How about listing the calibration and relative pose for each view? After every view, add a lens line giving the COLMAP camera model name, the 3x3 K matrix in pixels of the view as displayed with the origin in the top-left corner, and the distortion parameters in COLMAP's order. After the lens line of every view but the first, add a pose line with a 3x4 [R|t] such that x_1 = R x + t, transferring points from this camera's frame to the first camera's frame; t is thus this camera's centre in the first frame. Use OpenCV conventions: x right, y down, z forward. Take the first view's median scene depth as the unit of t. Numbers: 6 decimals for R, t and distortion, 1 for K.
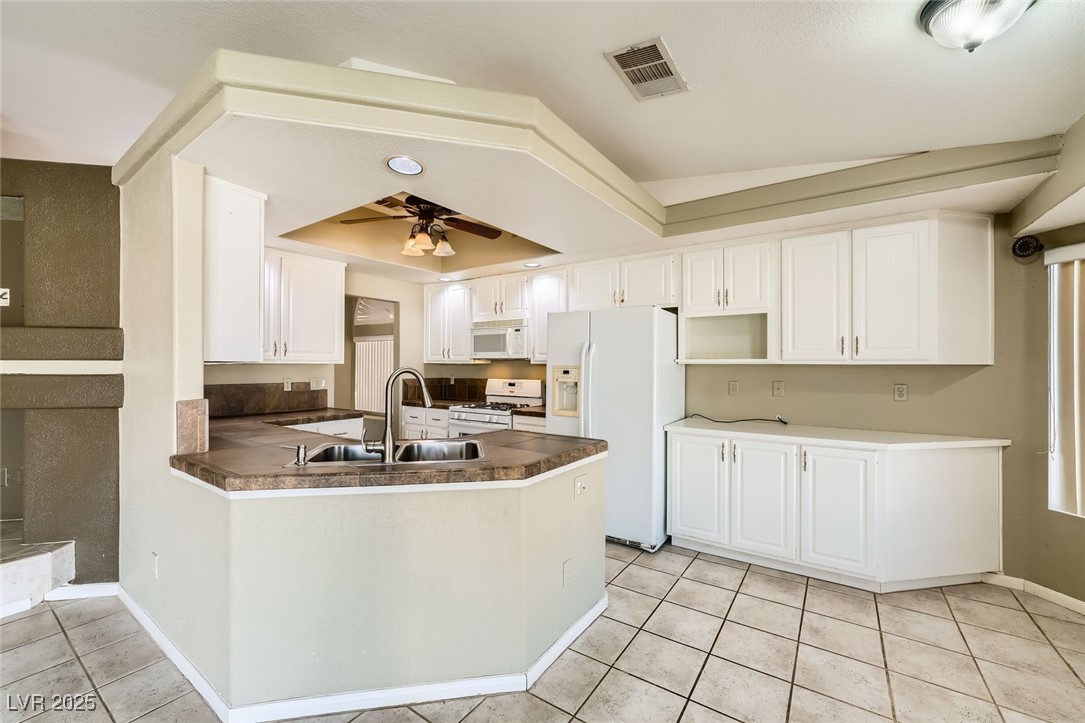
lens RADIAL K [[435.7, 0, 542.5], [0, 435.7, 361.5], [0, 0, 1]] dist [-0.017819, 0.005744]
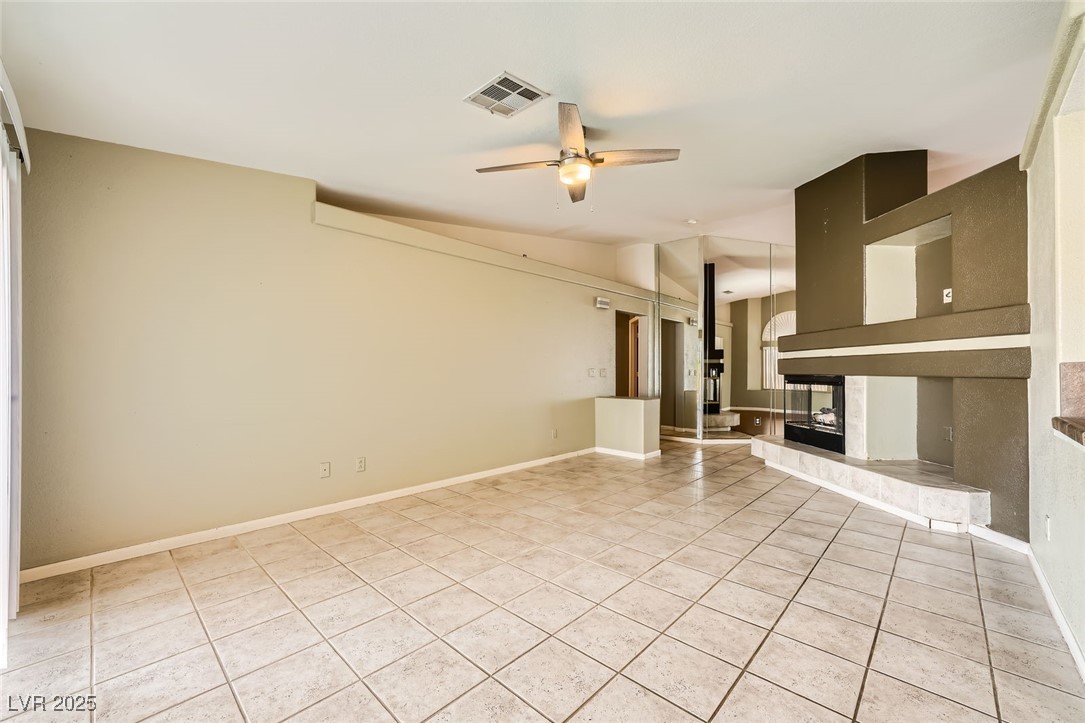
lens RADIAL K [[428.9, 0, 540.0], [0, 428.9, 371.3], [0, 0, 1]] dist [-0.000179, 0.000163]
pose [[-0.157652, -0.004397, -0.987485, 0.230728], [0.009026, 0.999942, -0.005893, 0.078351], [0.987454, -0.009842, -0.157603, -0.017476]]
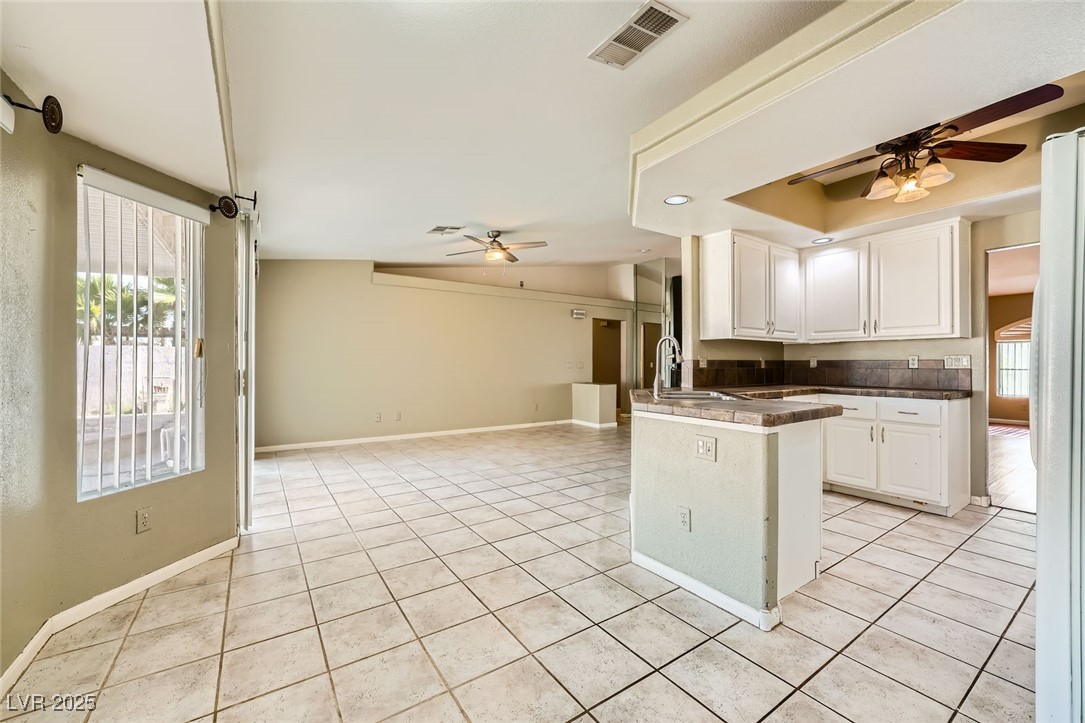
lens RADIAL K [[425.0, 0, 536.0], [0, 425.0, 359.2], [0, 0, 1]] dist [-0.022300, 0.006182]
pose [[-0.373357, -0.015402, -0.927560, 0.890962], [0.004903, 0.999815, -0.018575, 0.088648], [0.927675, -0.011483, -0.373212, 0.809793]]
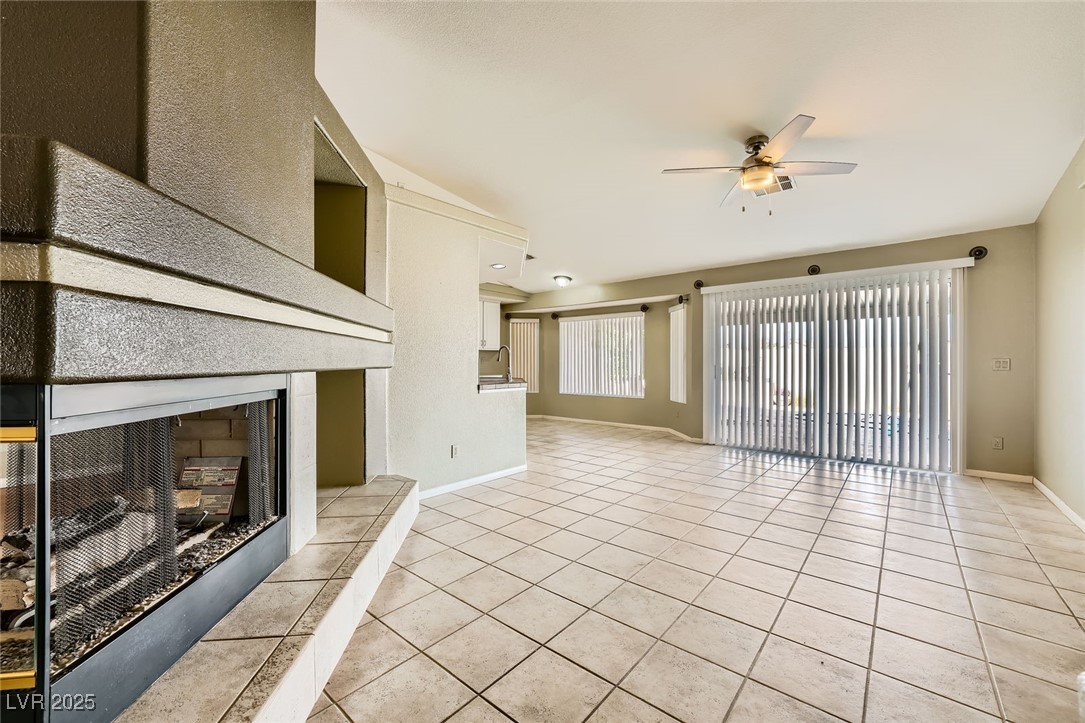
lens RADIAL K [[431.7, 0, 541.8], [0, 431.7, 360.6], [0, 0, 1]] dist [-0.017813, 0.006504]
pose [[0.095408, -0.009843, 0.995390, -2.142562], [-0.000258, 0.999951, 0.009913, 0.046472], [-0.995438, -0.001203, 0.095400, 0.382285]]
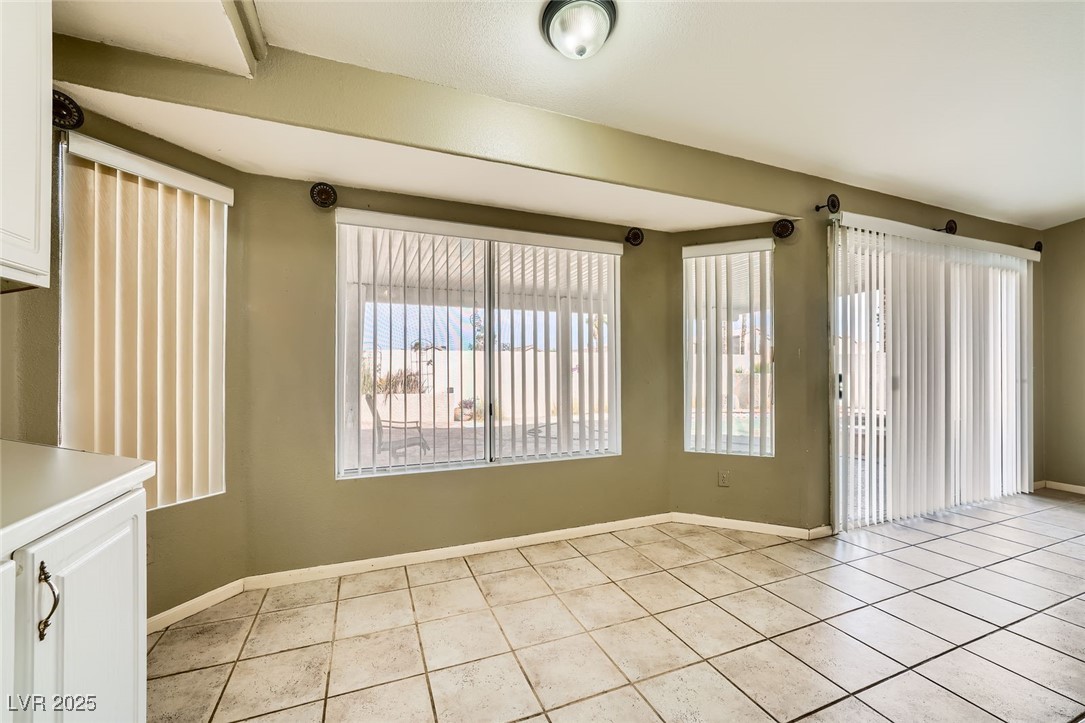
lens RADIAL K [[431.7, 0, 541.8], [0, 431.7, 360.6], [0, 0, 1]] dist [-0.017813, 0.006504]
pose [[-0.834526, 0.003203, 0.550959, 0.210946], [-0.008231, 0.999799, -0.018280, 0.085088], [-0.550906, -0.019790, -0.834332, 1.049926]]
